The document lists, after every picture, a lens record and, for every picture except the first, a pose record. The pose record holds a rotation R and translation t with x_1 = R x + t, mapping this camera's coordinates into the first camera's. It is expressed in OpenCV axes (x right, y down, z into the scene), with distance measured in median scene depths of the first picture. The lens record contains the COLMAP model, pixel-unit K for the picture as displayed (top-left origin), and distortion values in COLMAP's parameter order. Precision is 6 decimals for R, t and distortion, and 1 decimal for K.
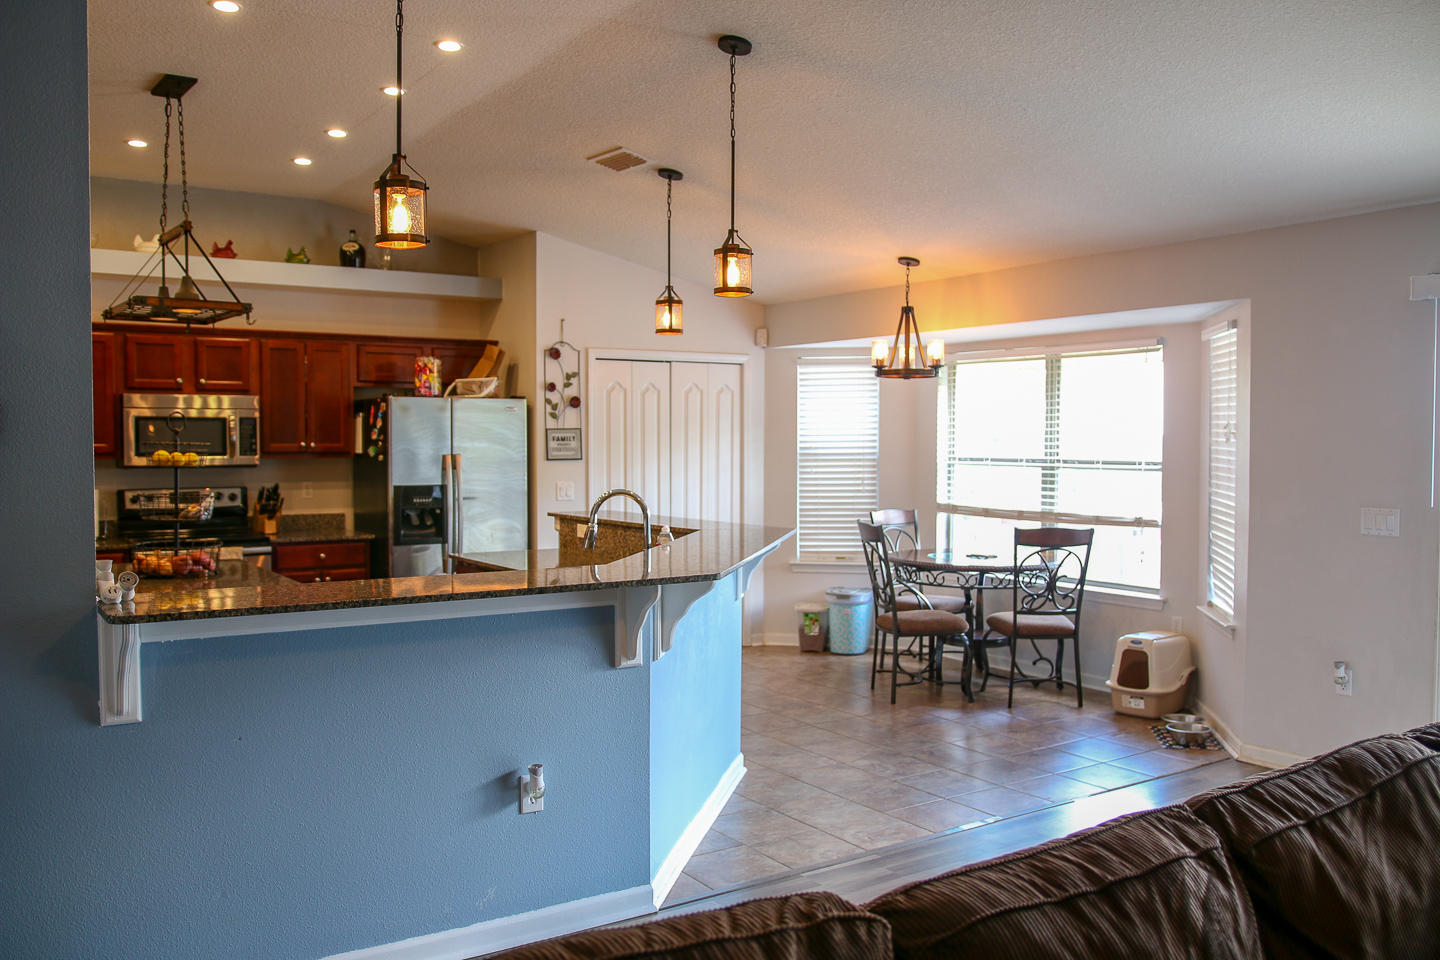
lens RADIAL K [[1196.3, 0, 723.5], [0, 1196.3, 481.2], [0, 0, 1]] dist [-0.075597, 0.049186]
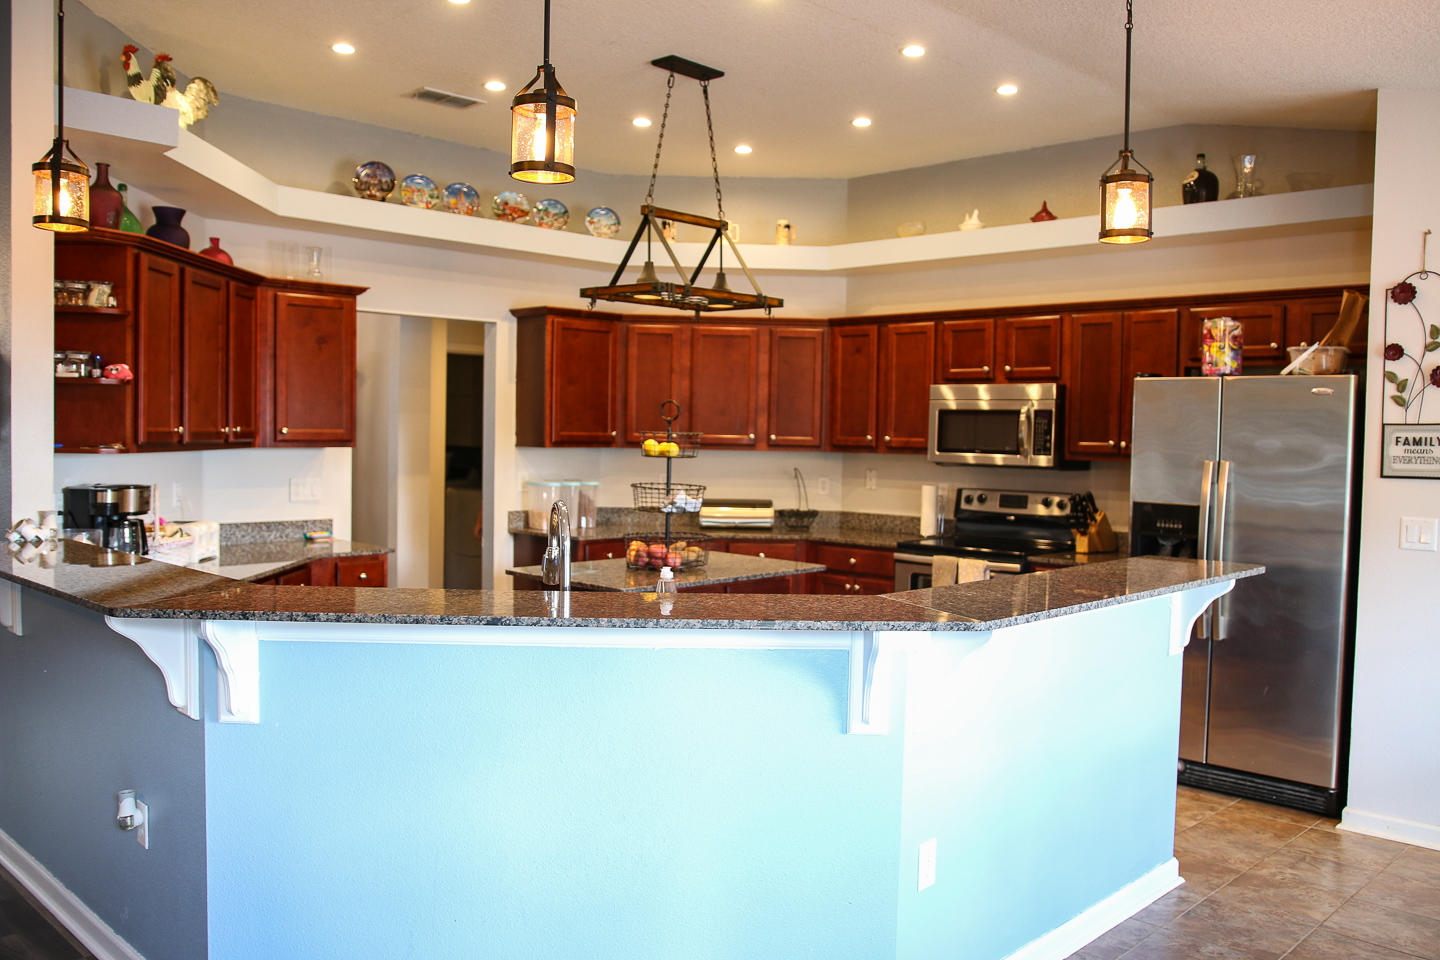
lens RADIAL K [[1196.3, 0, 726.4], [0, 1196.3, 485.1], [0, 0, 1]] dist [-0.075597, 0.049186]
pose [[0.192167, 0.045918, -0.980287, 0.373344], [-0.050803, 0.998031, 0.036790, -0.019872], [0.980046, 0.042732, 0.194121, 0.606912]]
